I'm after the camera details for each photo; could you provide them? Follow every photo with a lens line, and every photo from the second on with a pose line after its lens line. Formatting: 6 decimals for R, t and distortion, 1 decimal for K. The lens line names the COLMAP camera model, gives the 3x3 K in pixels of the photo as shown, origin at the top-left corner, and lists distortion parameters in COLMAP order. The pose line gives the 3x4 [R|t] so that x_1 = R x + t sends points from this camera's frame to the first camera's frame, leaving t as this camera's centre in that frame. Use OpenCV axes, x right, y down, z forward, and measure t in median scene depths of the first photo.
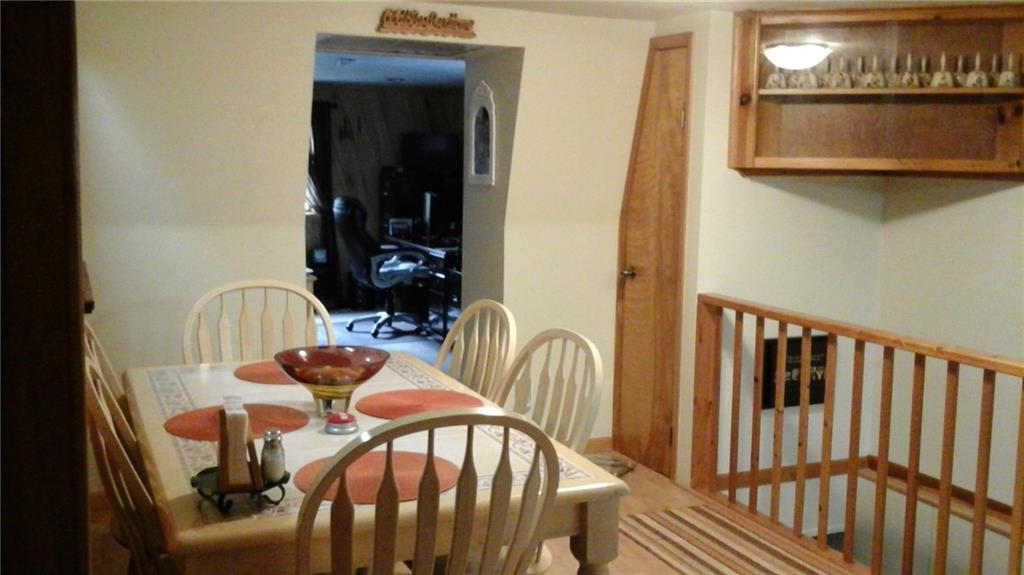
lens RADIAL K [[1035.8, 0, 512.0], [0, 1035.8, 287.5], [0, 0, 1]] dist [0.145473, -0.361661]
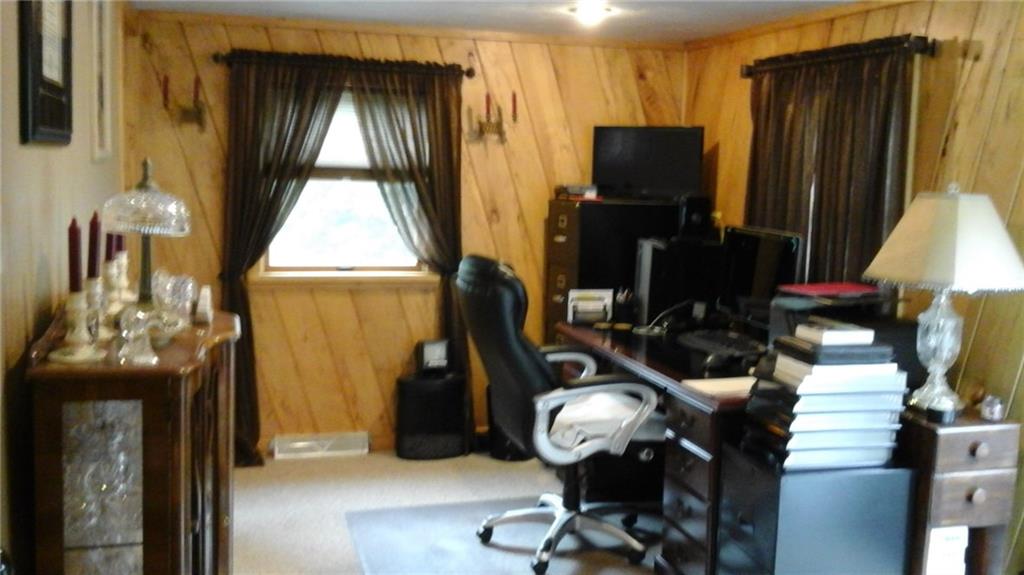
lens RADIAL K [[1035.8, 0, 512.0], [0, 1035.8, 287.5], [0, 0, 1]] dist [0.145473, -0.361661]
pose [[0.989724, 0.018051, -0.141845, -0.073588], [-0.021767, 0.999458, -0.024688, -0.054424], [0.141323, 0.027522, 0.989581, 0.494625]]
